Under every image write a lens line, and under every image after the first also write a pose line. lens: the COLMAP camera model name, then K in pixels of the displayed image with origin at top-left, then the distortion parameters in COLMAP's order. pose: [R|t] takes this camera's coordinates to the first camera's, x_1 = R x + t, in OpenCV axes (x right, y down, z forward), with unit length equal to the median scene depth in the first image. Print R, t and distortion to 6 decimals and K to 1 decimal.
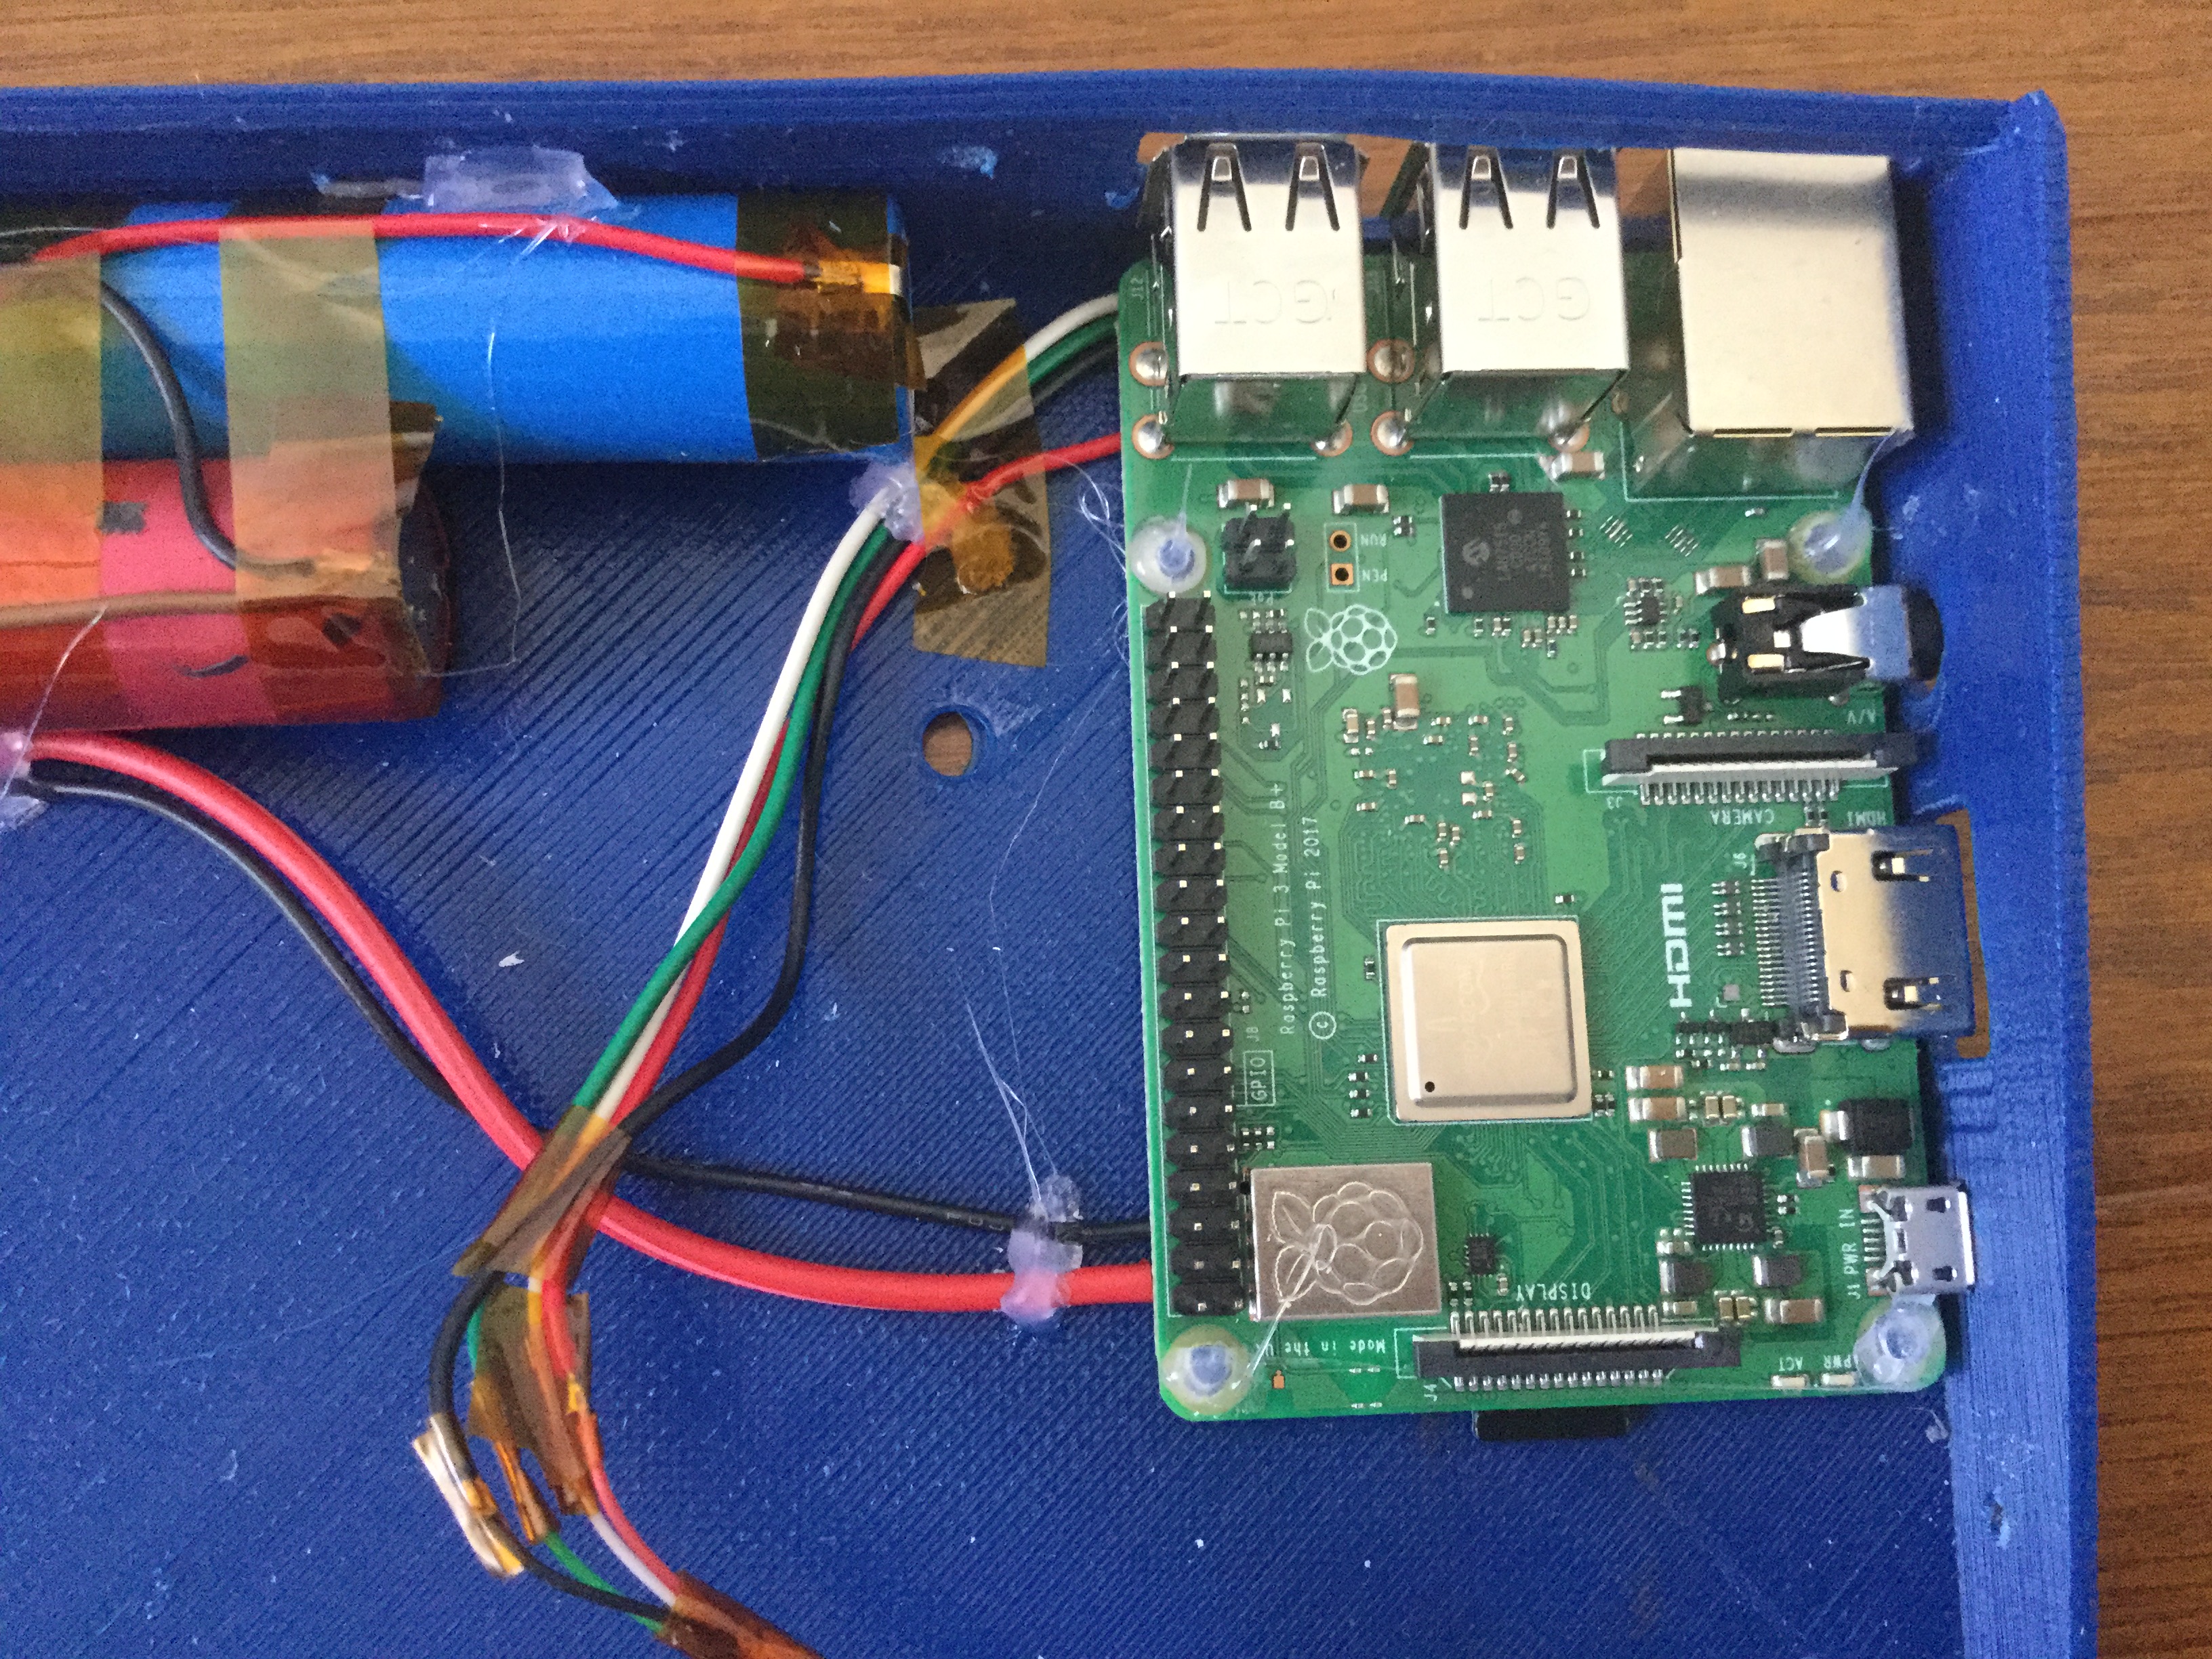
lens RADIAL K [[2012.0, 0, 1111.5], [0, 2012.0, 835.5], [0, 0, 1]] dist [0.072441, -0.118871]
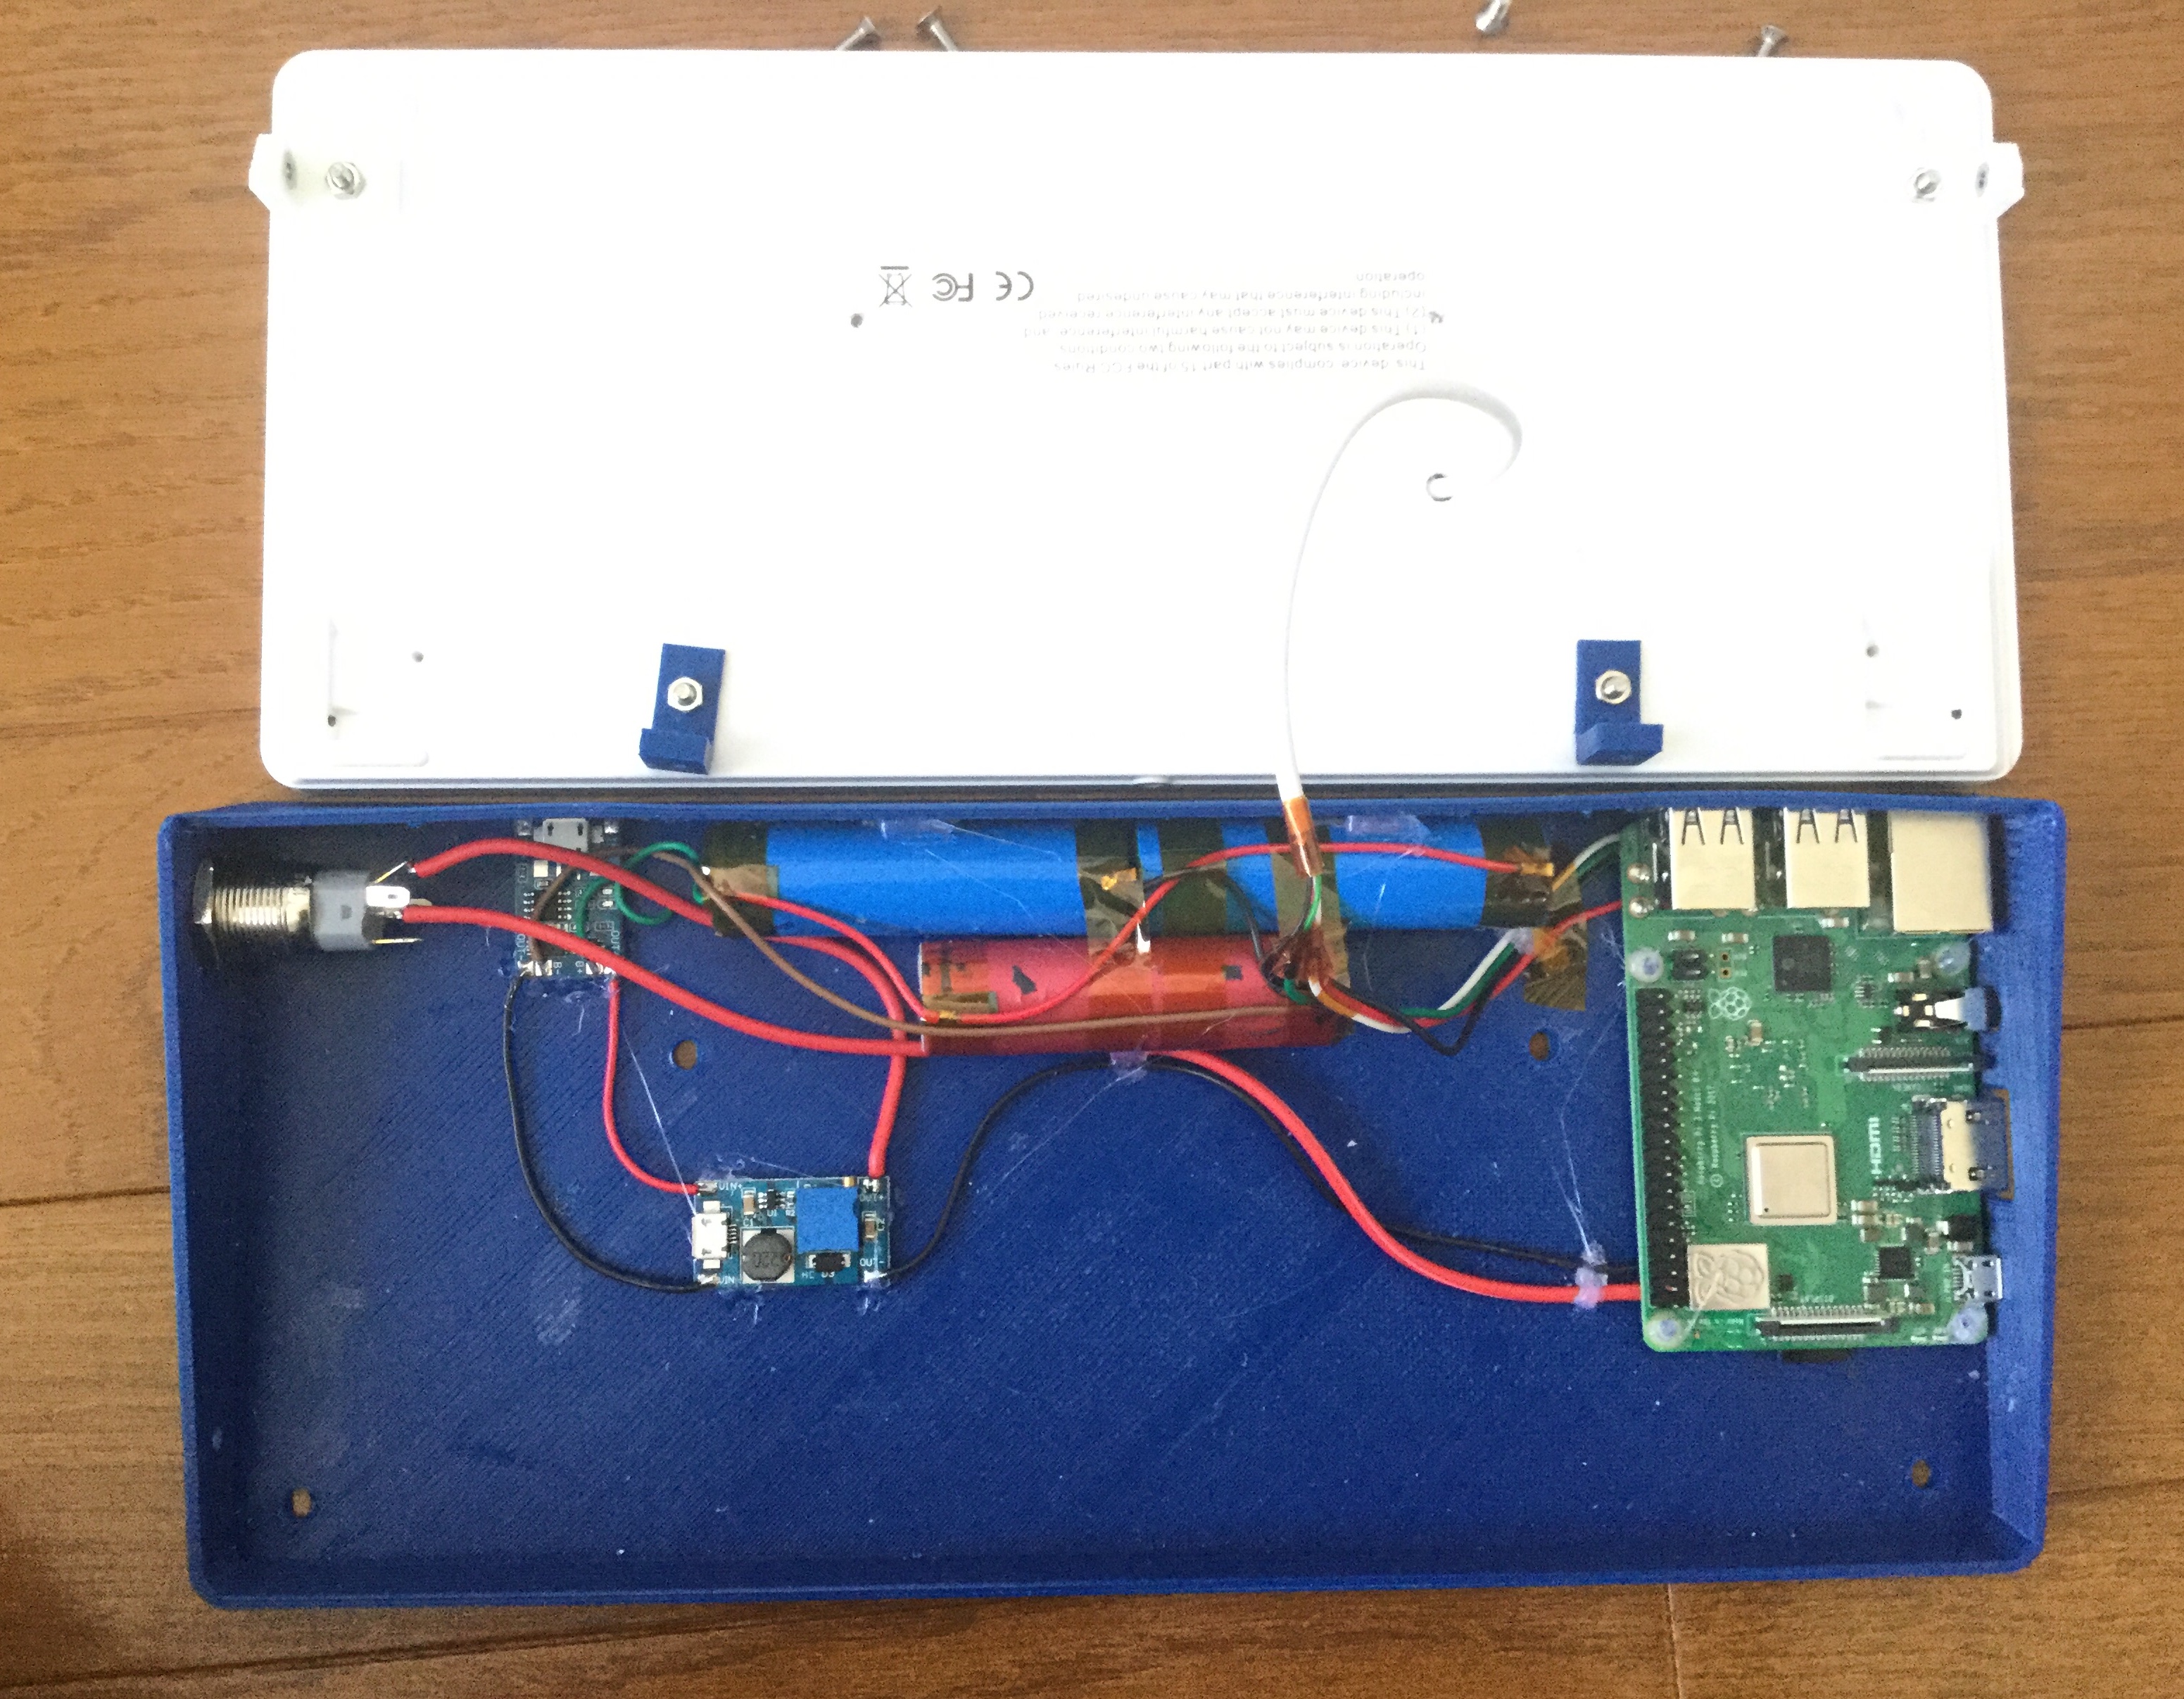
lens RADIAL K [[2087.7, 0, 1070.6], [0, 2087.7, 866.4], [0, 0, 1]] dist [0.013075, 0.000000]
pose [[0.999716, 0.013170, -0.019842, -0.581034], [-0.011637, 0.997079, 0.075482, -0.428307], [0.020778, -0.075230, 0.996950, -1.330654]]
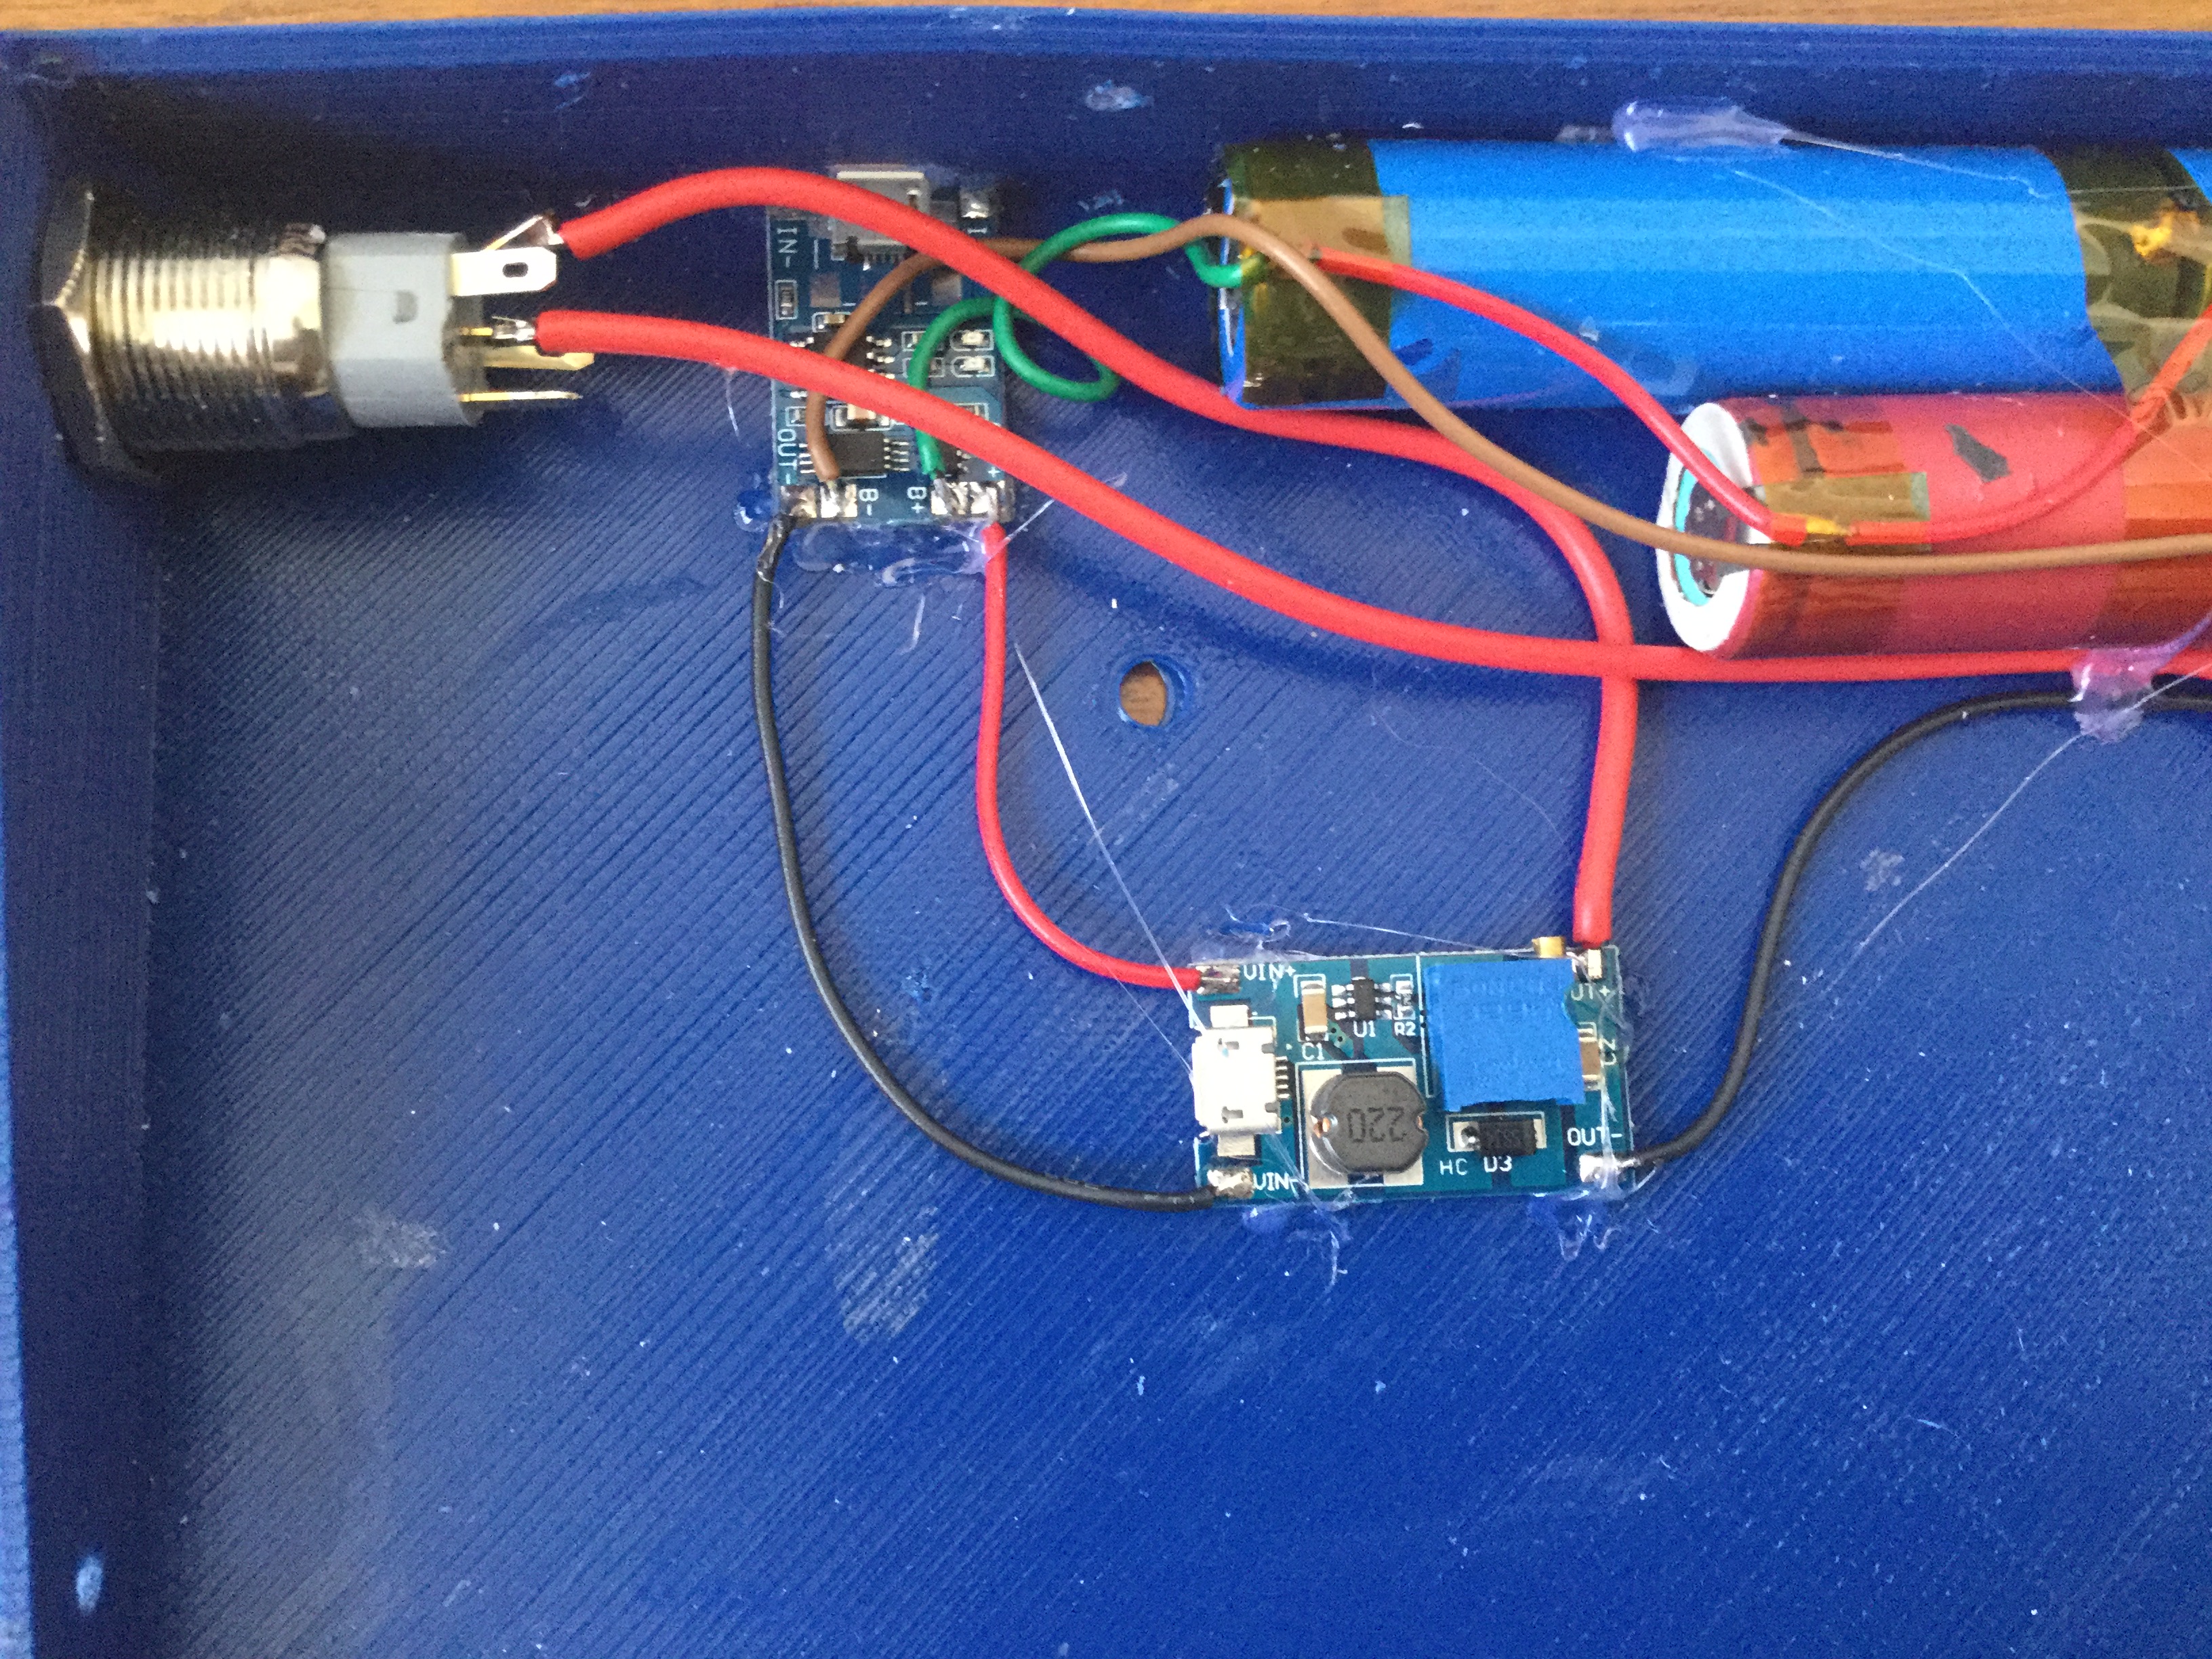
lens RADIAL K [[2012.0, 0, 1097.0], [0, 2012.0, 838.6], [0, 0, 1]] dist [0.072441, -0.118871]
pose [[0.999938, -0.006970, 0.008732, -1.097999], [0.006945, 0.999972, 0.002791, 0.039733], [-0.008751, -0.002730, 0.999958, -0.040771]]
